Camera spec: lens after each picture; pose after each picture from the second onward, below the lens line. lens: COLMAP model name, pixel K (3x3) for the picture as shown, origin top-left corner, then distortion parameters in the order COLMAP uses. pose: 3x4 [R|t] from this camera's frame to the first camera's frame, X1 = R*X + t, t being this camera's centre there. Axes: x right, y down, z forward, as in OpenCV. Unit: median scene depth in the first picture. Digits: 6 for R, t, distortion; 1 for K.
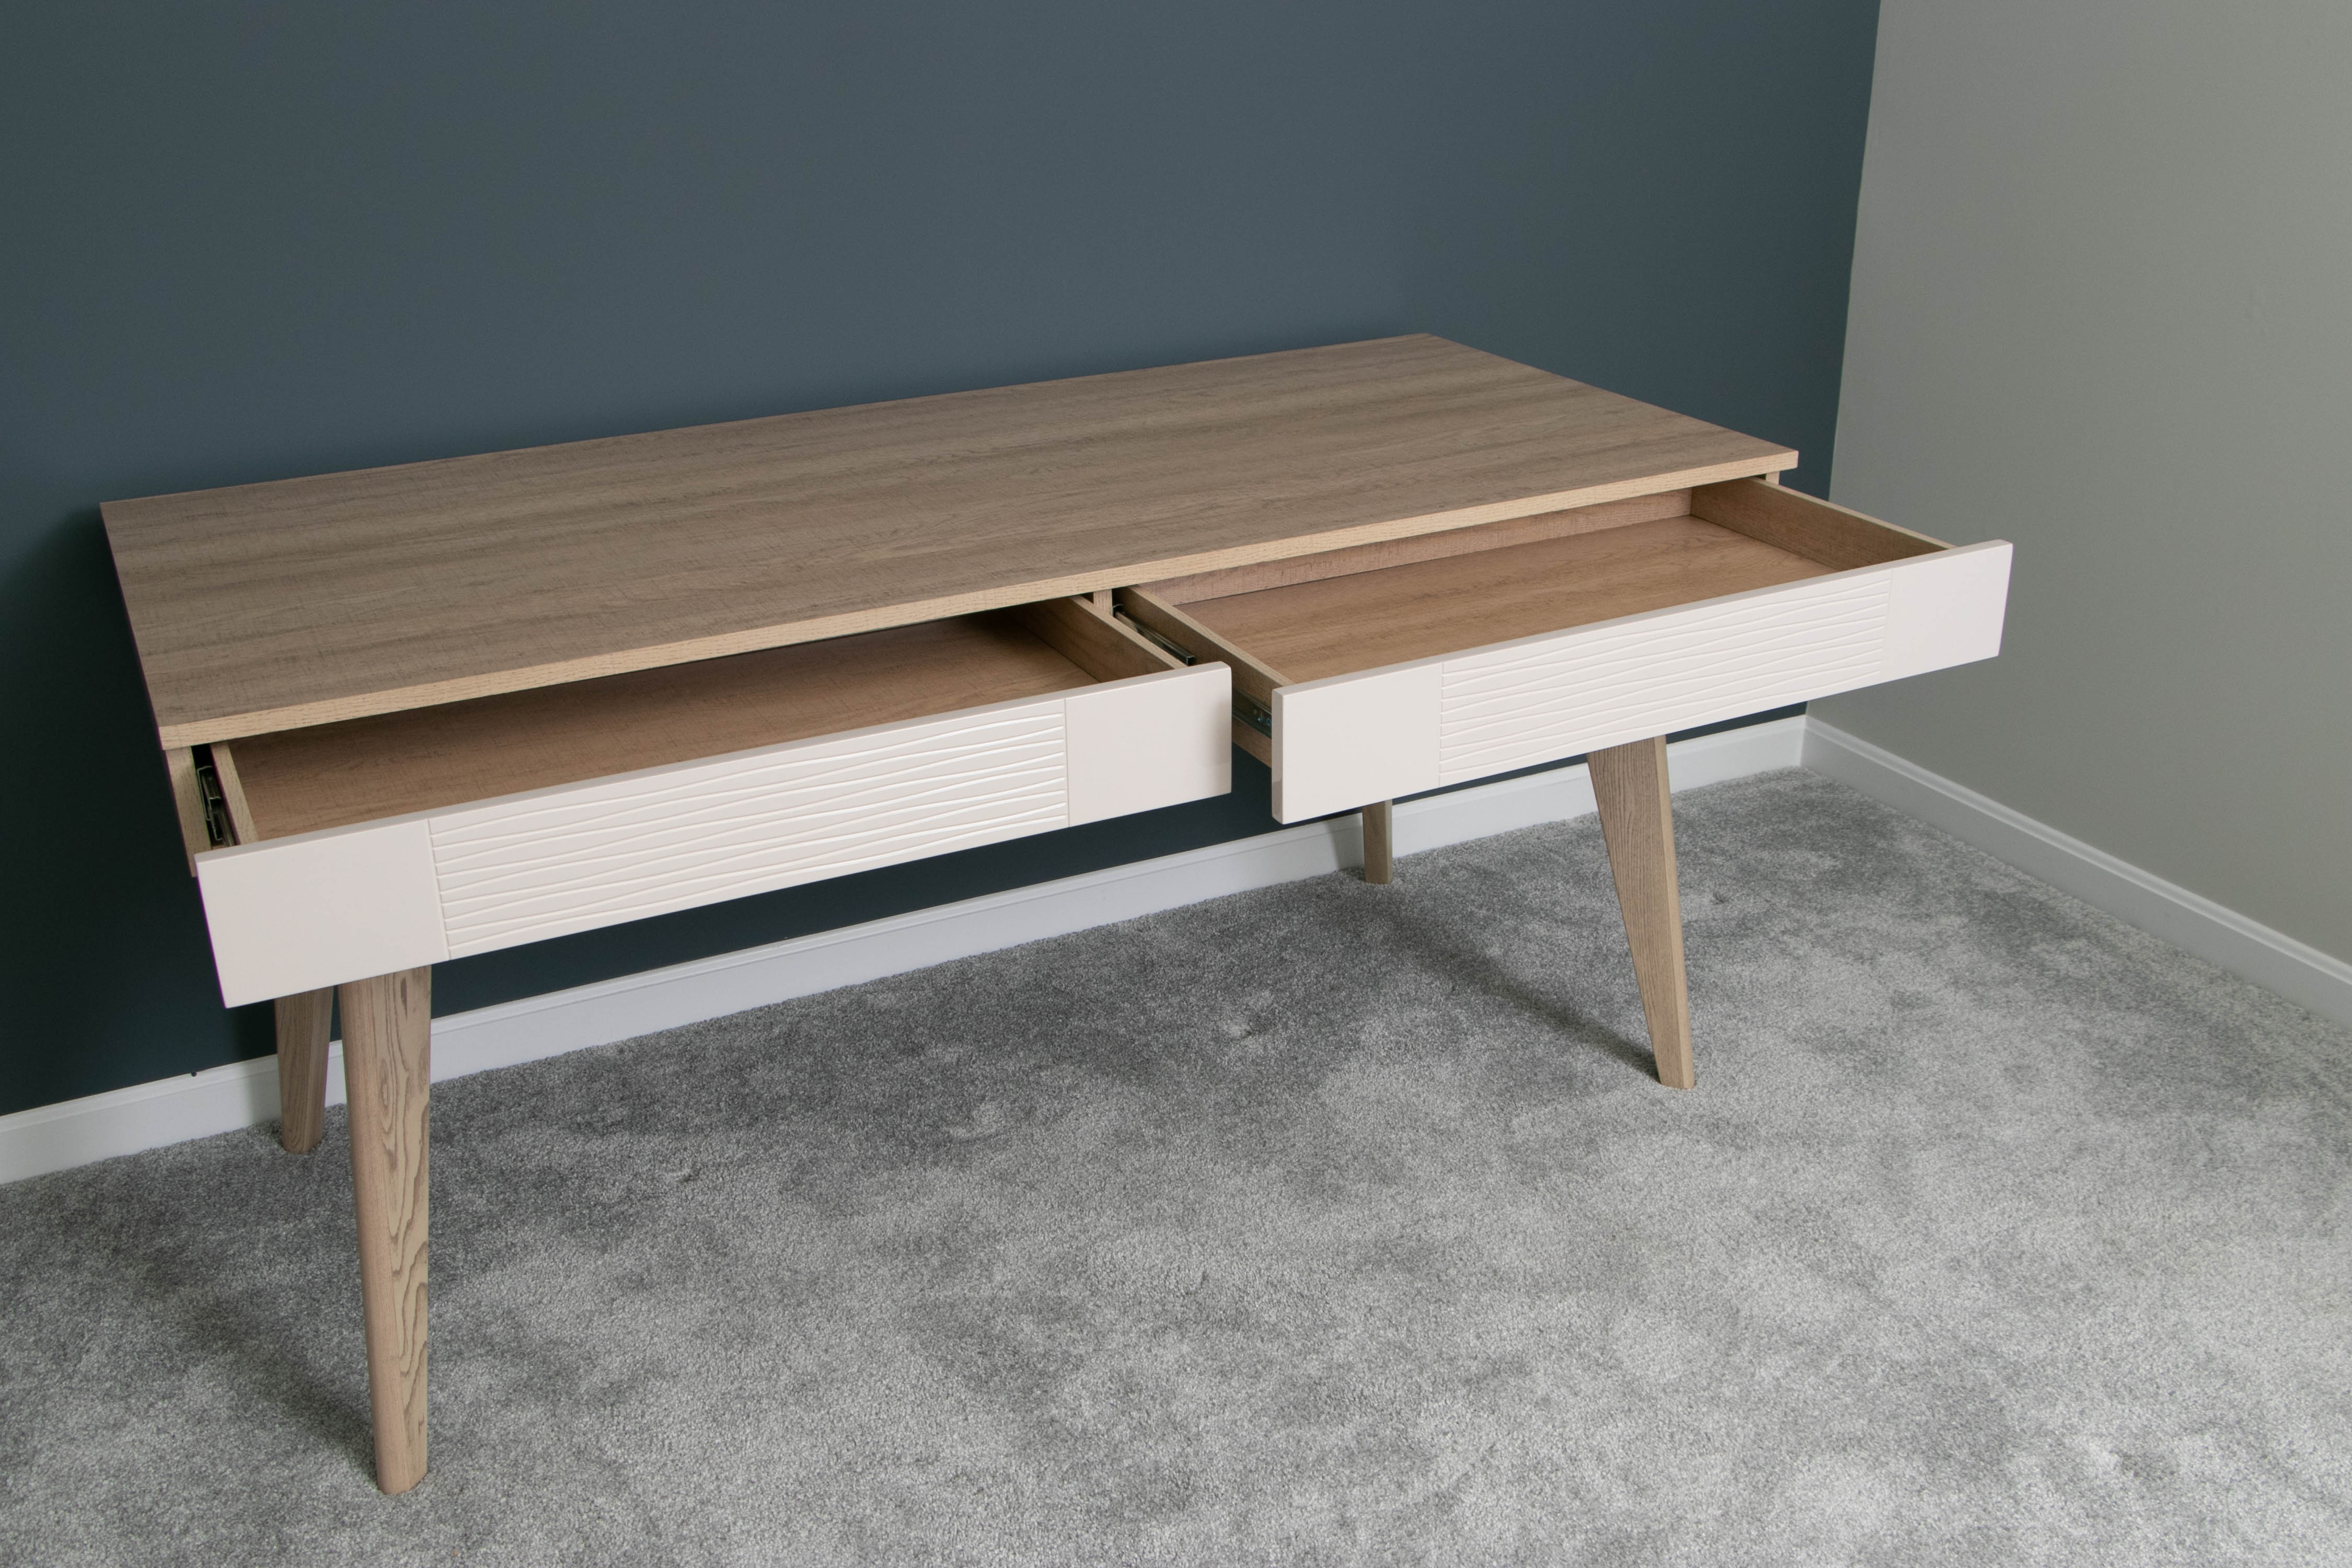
lens RADIAL K [[2311.2, 0, 1178.3], [0, 2311.2, 781.6], [0, 0, 1]] dist [-0.010254, 0.000000]
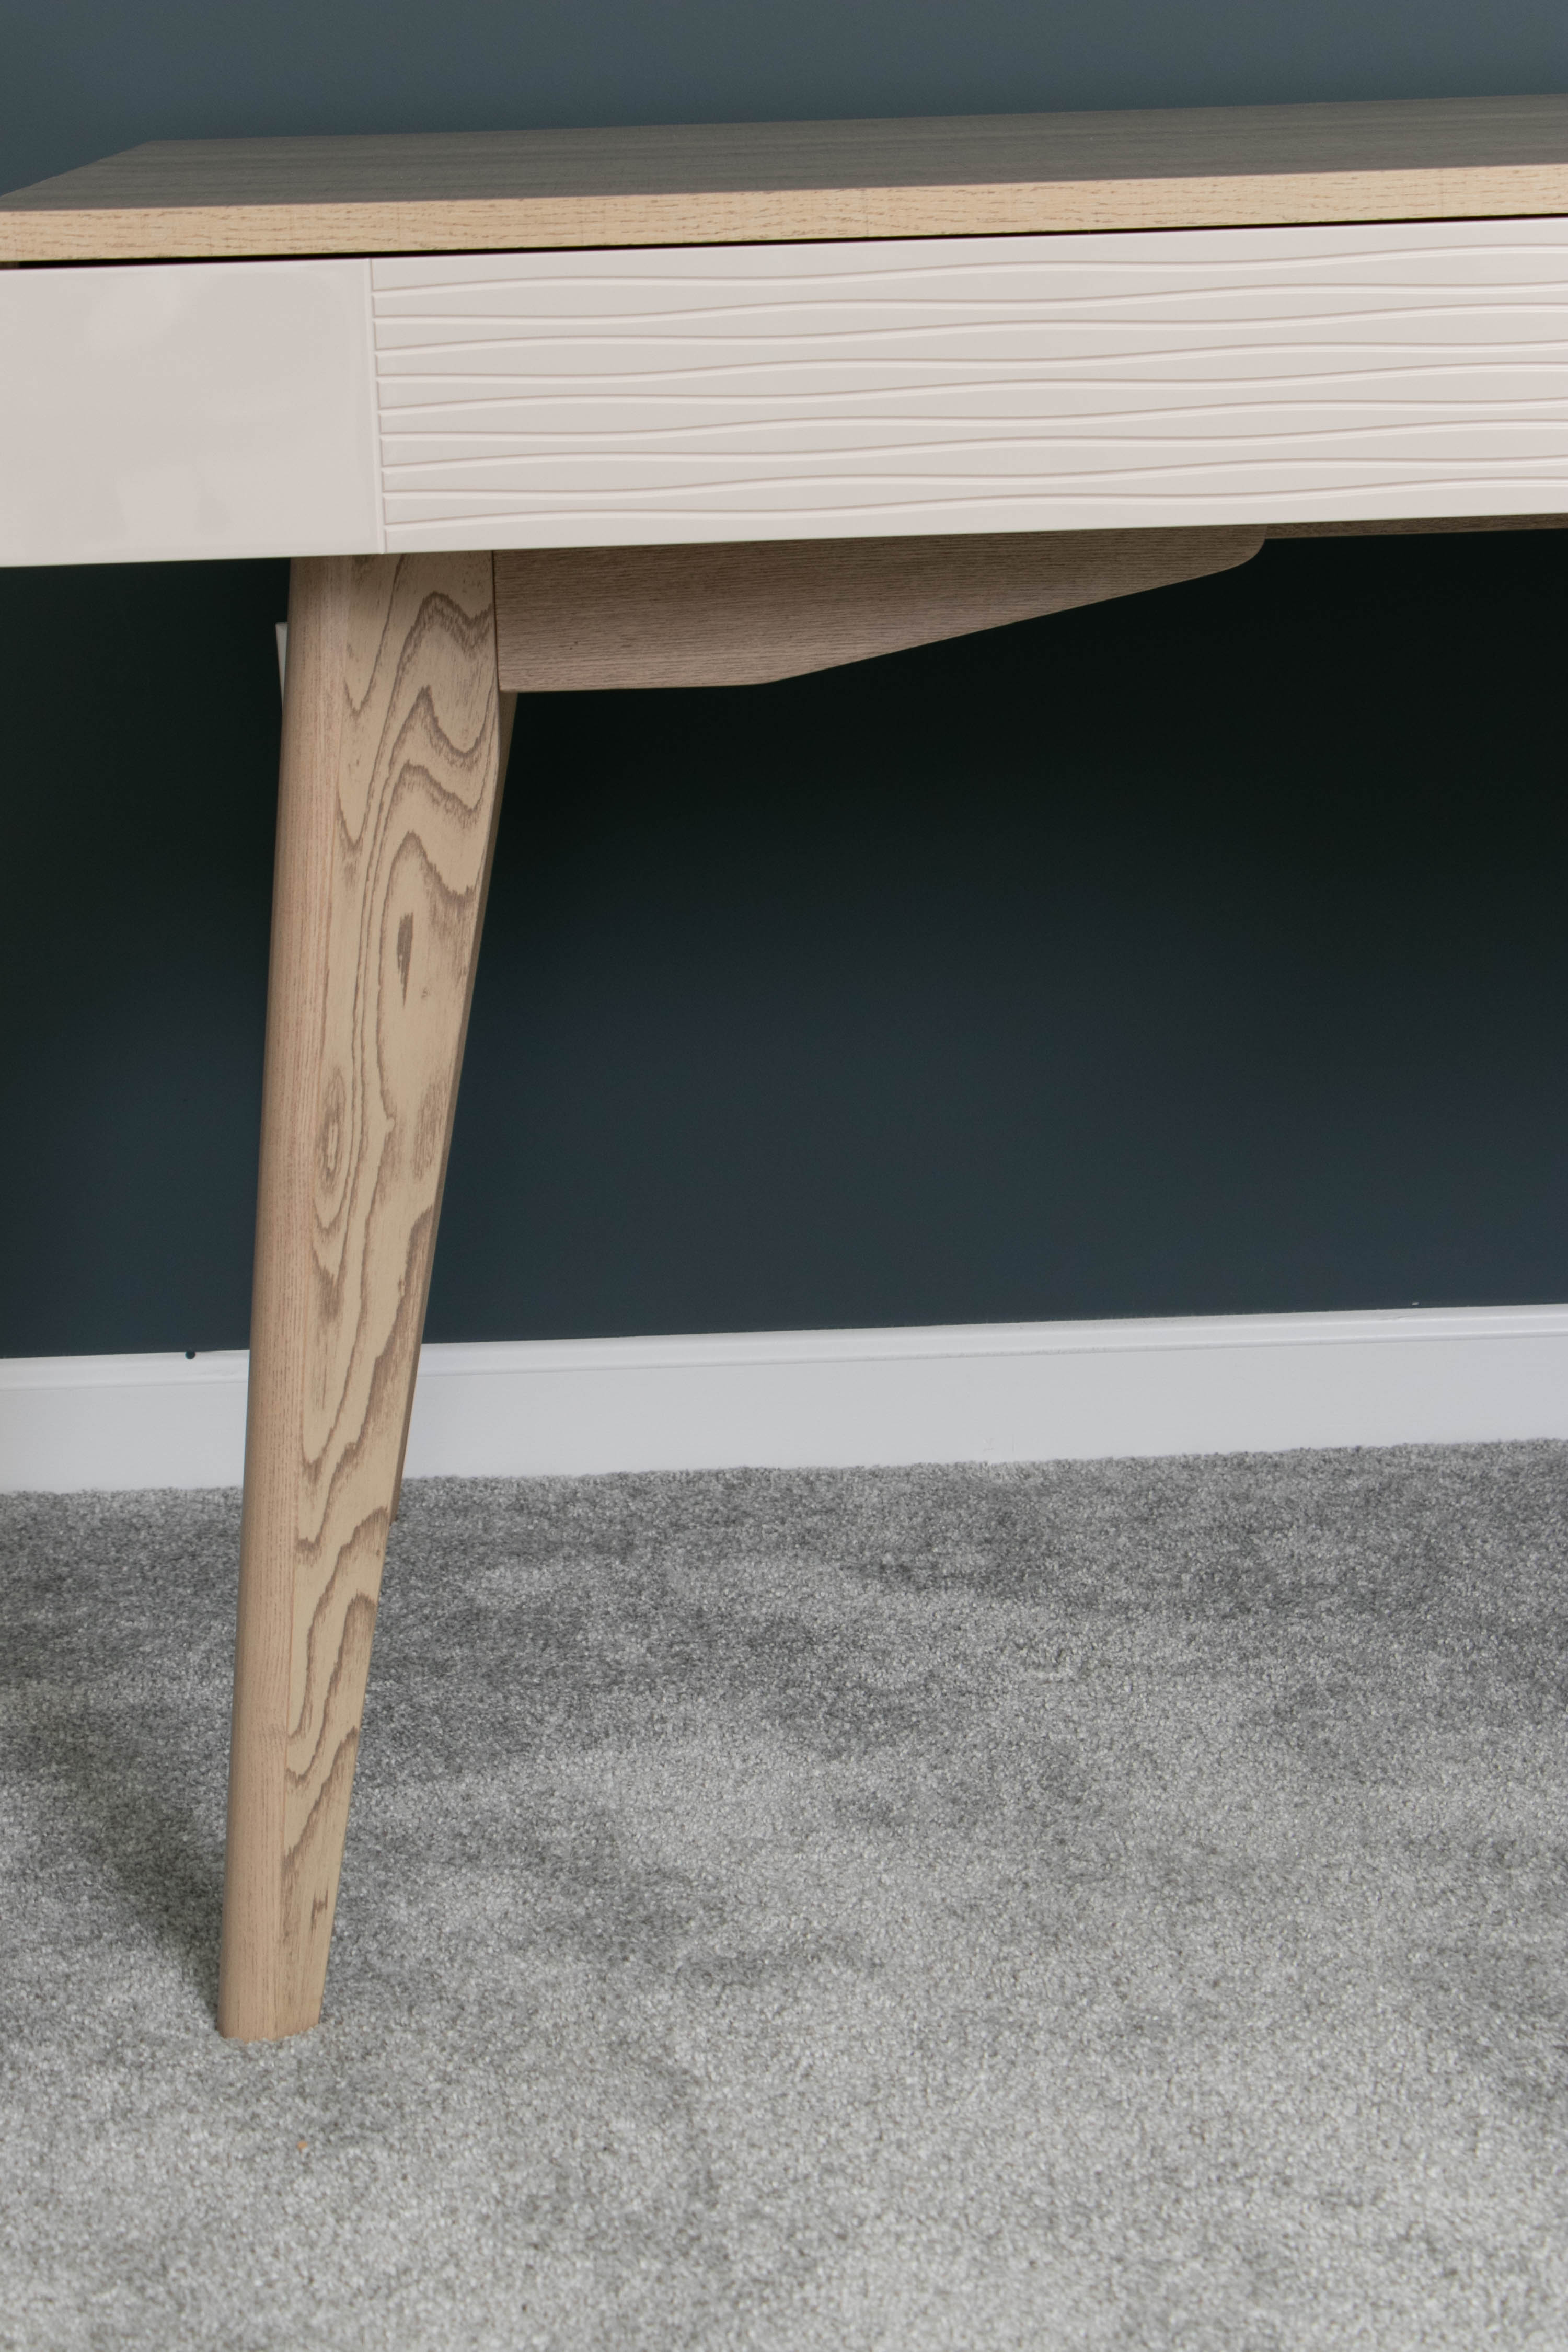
lens RADIAL K [[4631.5, 0, 784.1], [0, 4631.5, 1176.8], [0, 0, 1]] dist [-0.051566, 0.000000]
pose [[0.898747, 0.090165, -0.429098, 0.130055], [-0.155765, 0.980450, -0.120231, 0.209530], [0.409868, 0.174895, 0.895221, 0.159807]]
